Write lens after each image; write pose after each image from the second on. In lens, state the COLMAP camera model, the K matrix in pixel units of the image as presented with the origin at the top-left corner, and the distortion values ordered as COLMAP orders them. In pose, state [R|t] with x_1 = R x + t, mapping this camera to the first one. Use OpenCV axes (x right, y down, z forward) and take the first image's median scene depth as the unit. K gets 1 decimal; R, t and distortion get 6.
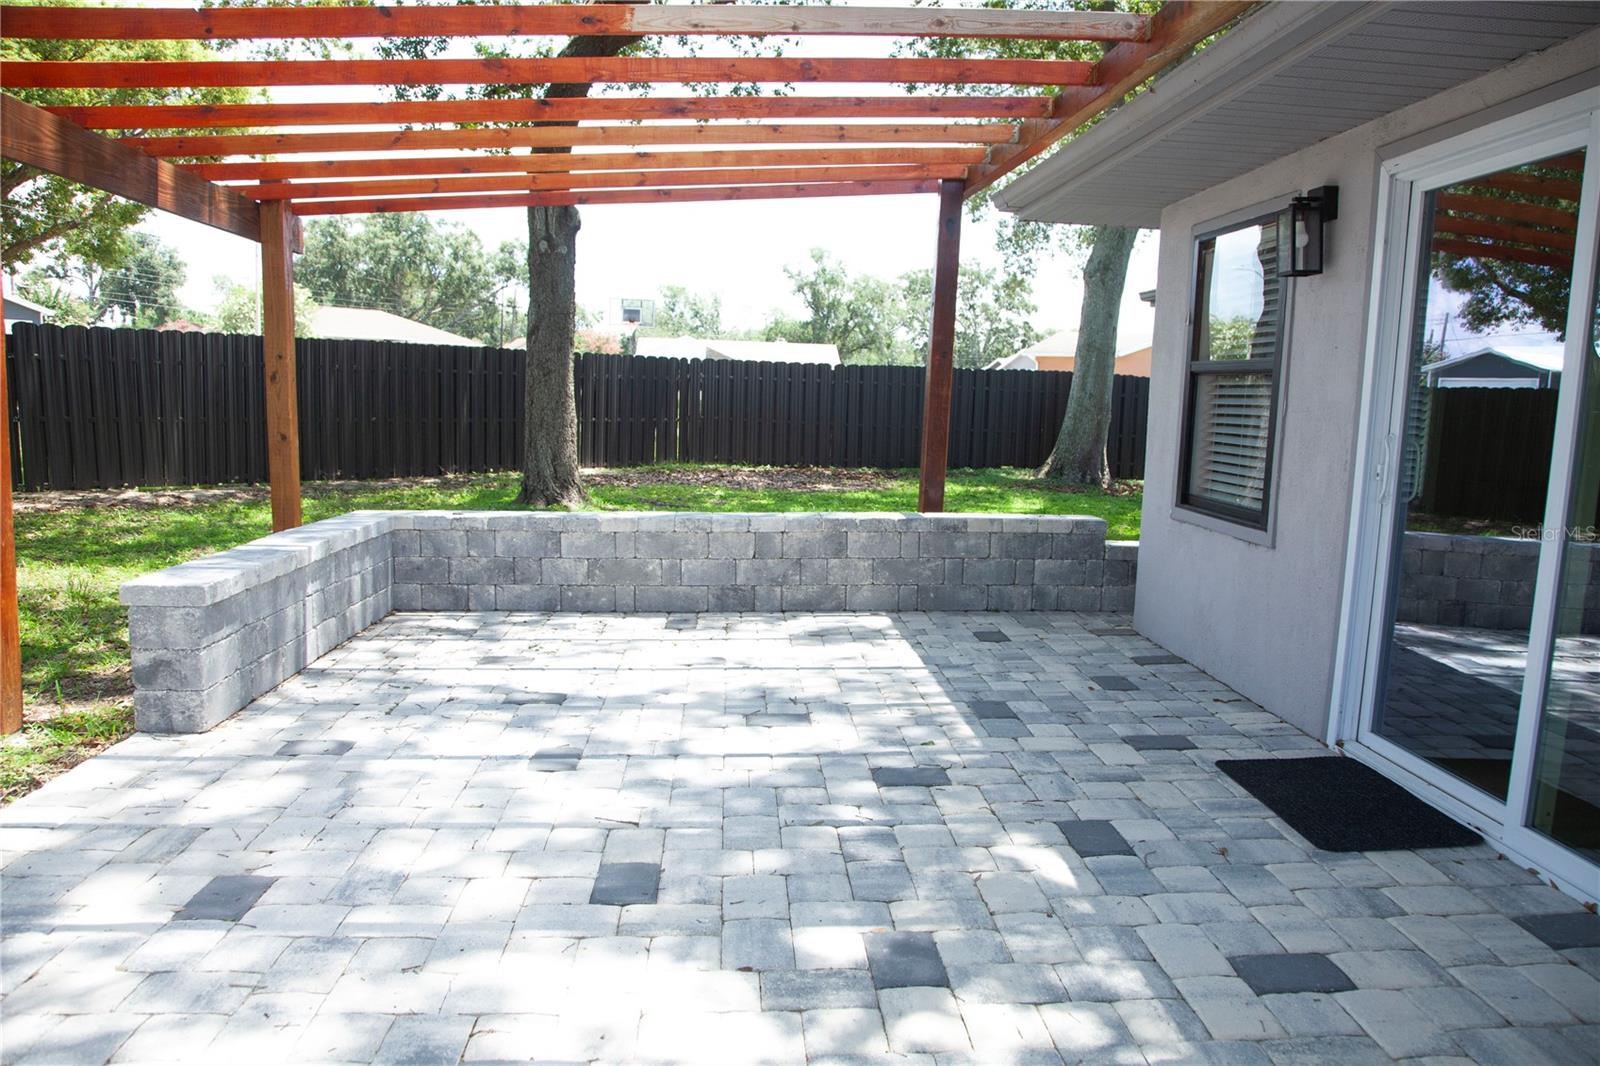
lens RADIAL K [[1111.4, 0, 817.7], [0, 1111.4, 538.3], [0, 0, 1]] dist [-0.112564, 0.067133]
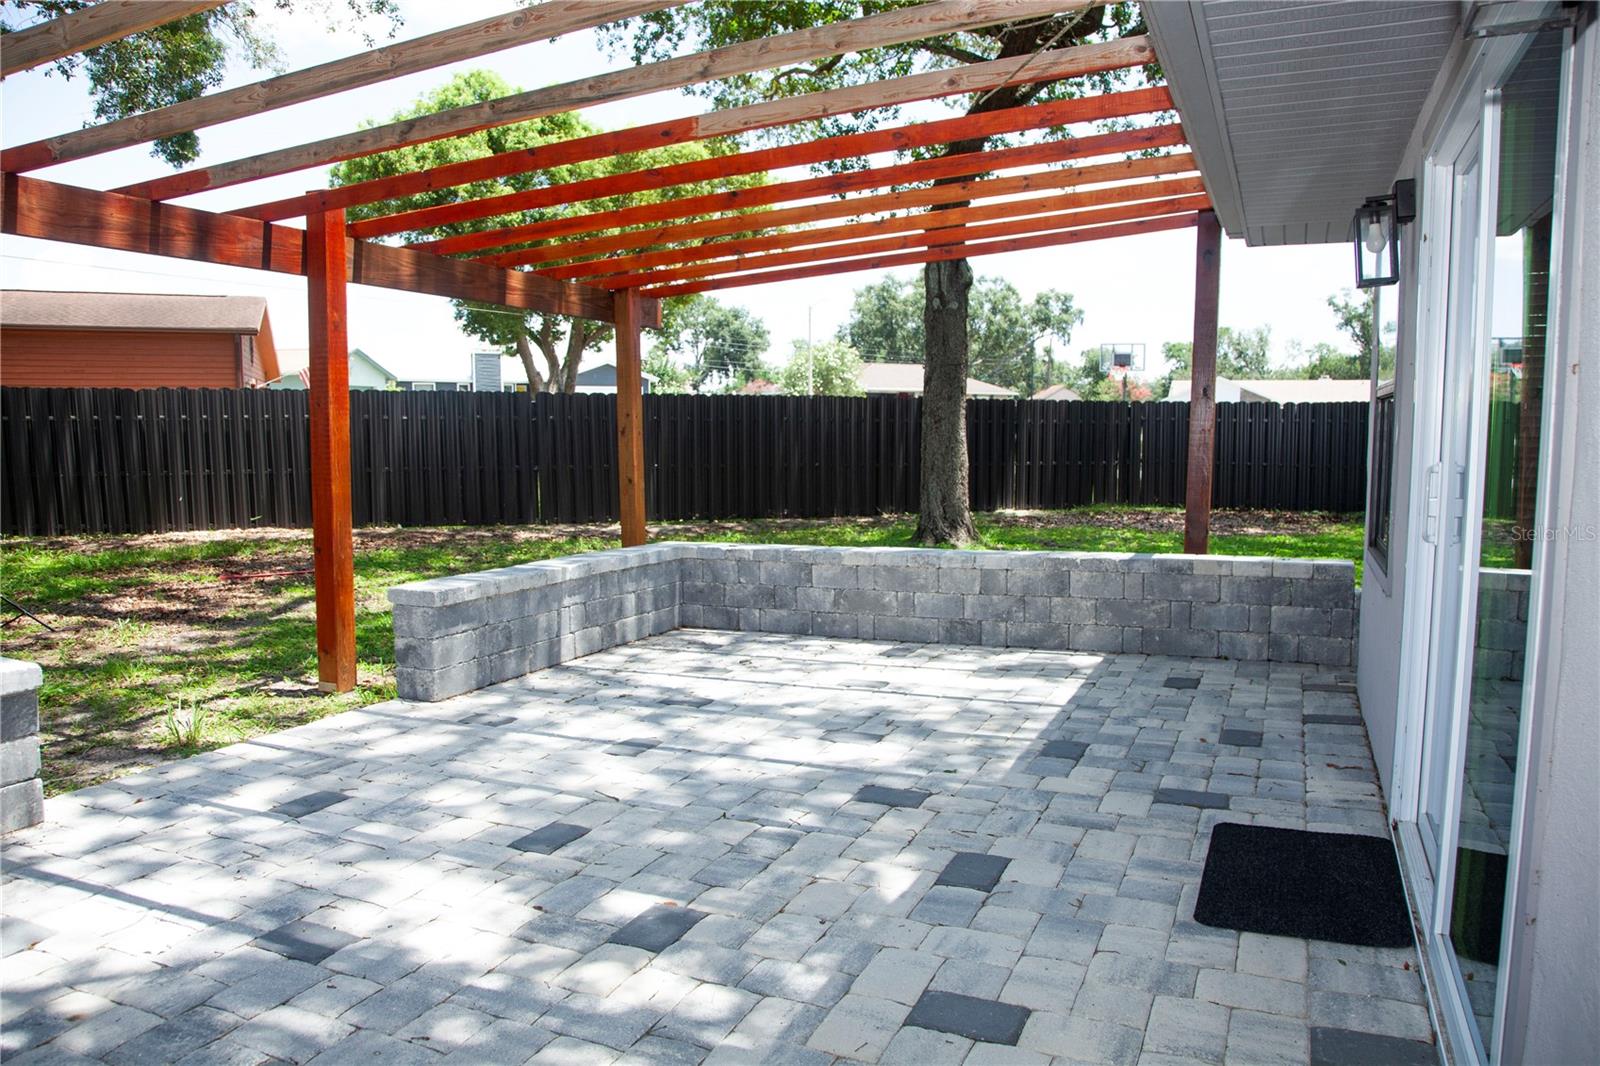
lens RADIAL K [[1096.3, 0, 824.4], [0, 1096.3, 538.4], [0, 0, 1]] dist [-0.124256, 0.070999]
pose [[0.883602, 0.014109, -0.468025, 0.333659], [-0.032344, 0.998998, -0.030947, 0.002713], [0.467119, 0.042483, 0.883173, 0.027135]]
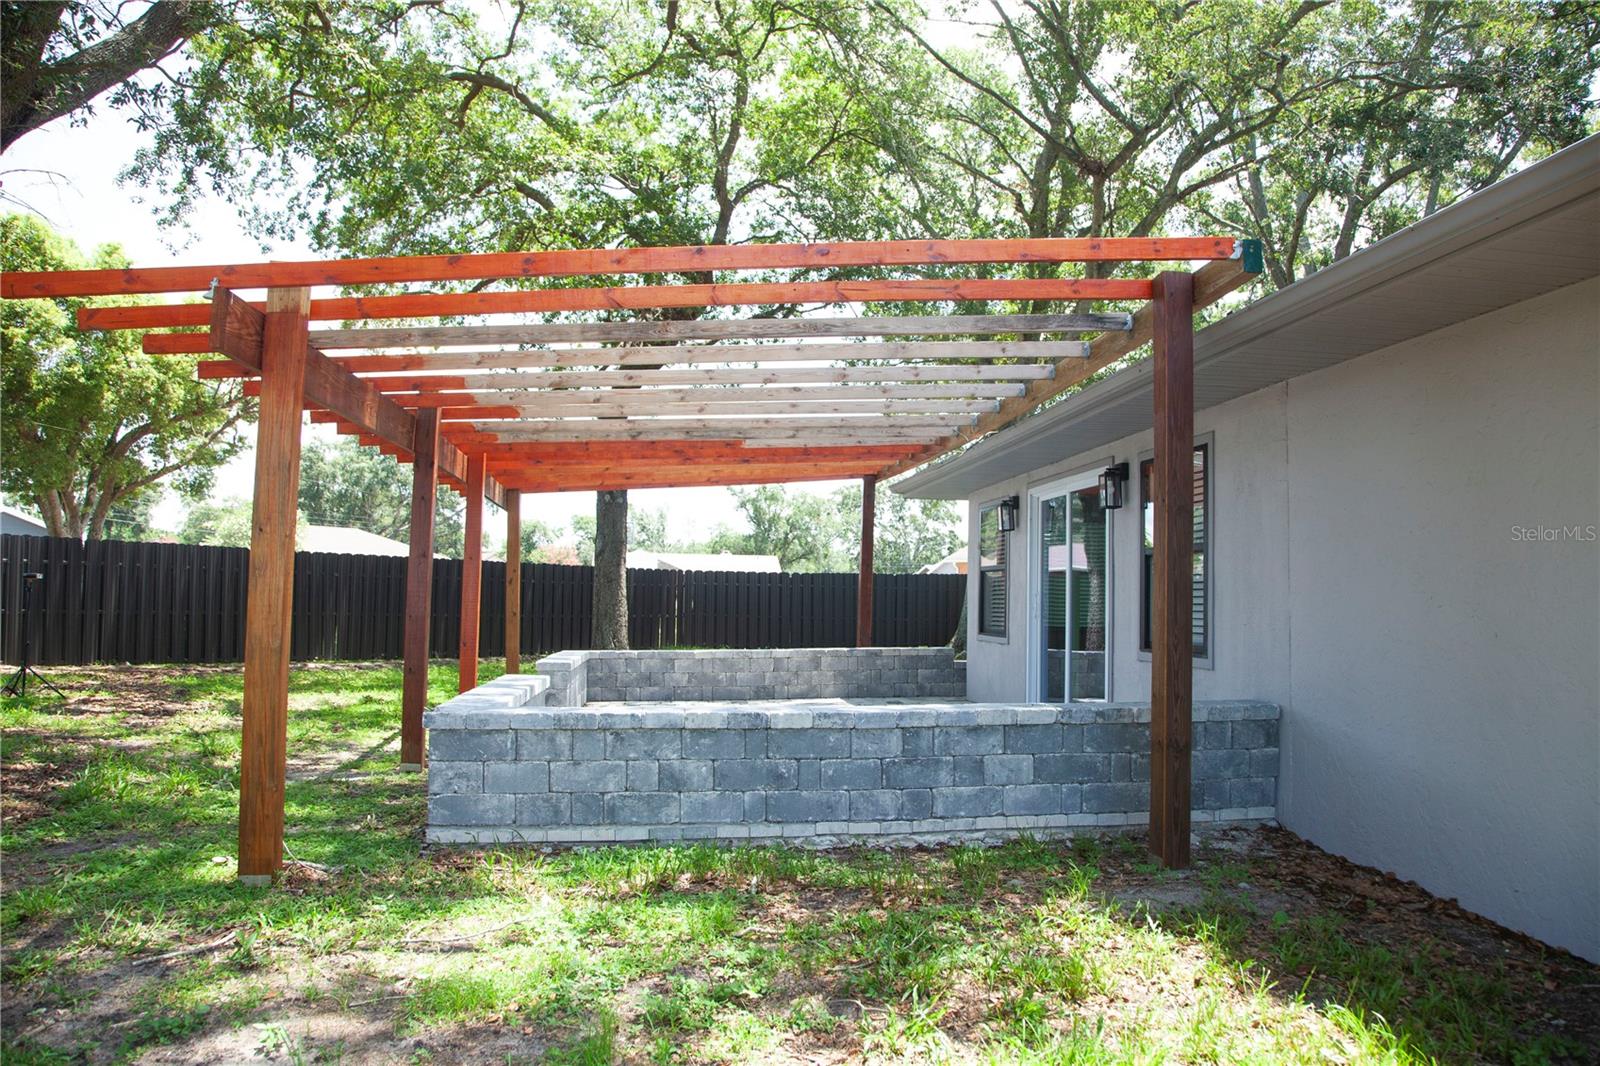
lens RADIAL K [[1096.3, 0, 824.4], [0, 1096.3, 538.4], [0, 0, 1]] dist [-0.124256, 0.070999]
pose [[0.997846, -0.016002, 0.063619, -0.098612], [0.027600, 0.982191, -0.185848, 0.168376], [-0.059512, 0.187204, 0.980517, -1.054368]]
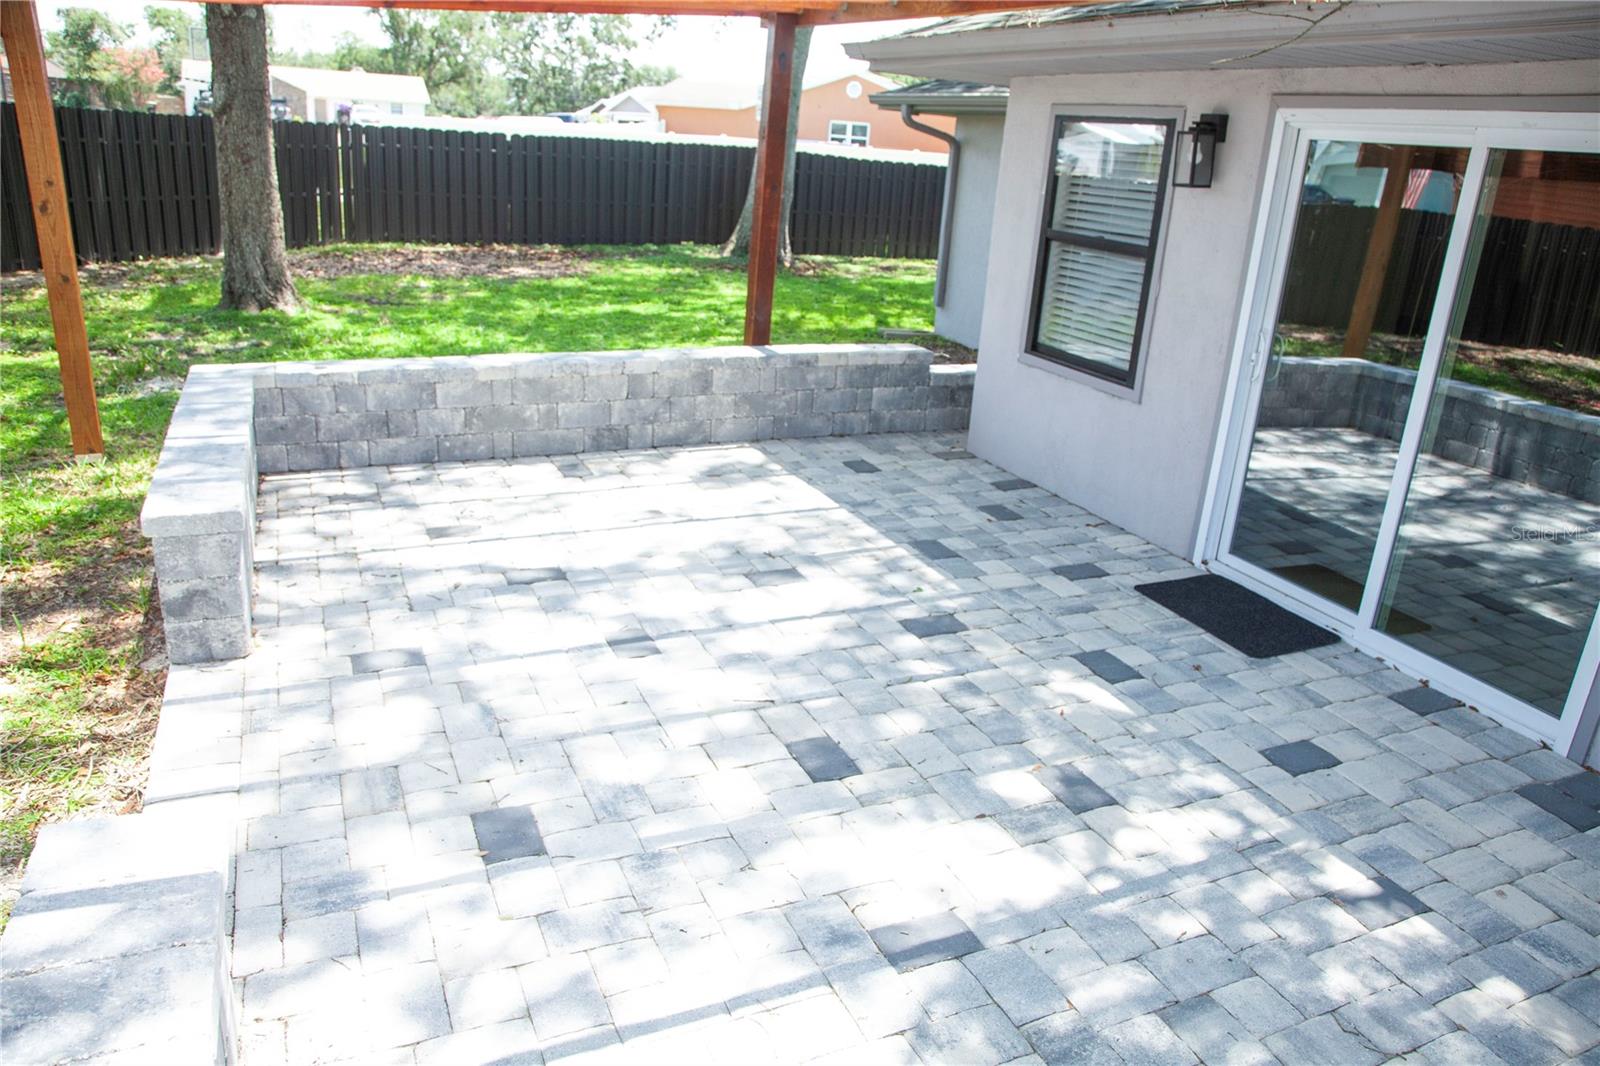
lens RADIAL K [[1122.2, 0, 802.9], [0, 1122.2, 510.6], [0, 0, 1]] dist [-0.116118, 0.086920]
pose [[0.939573, -0.072962, 0.334484, -0.294986], [0.004364, 0.979499, 0.201404, -0.101332], [-0.342322, -0.187774, 0.920628, -0.036429]]
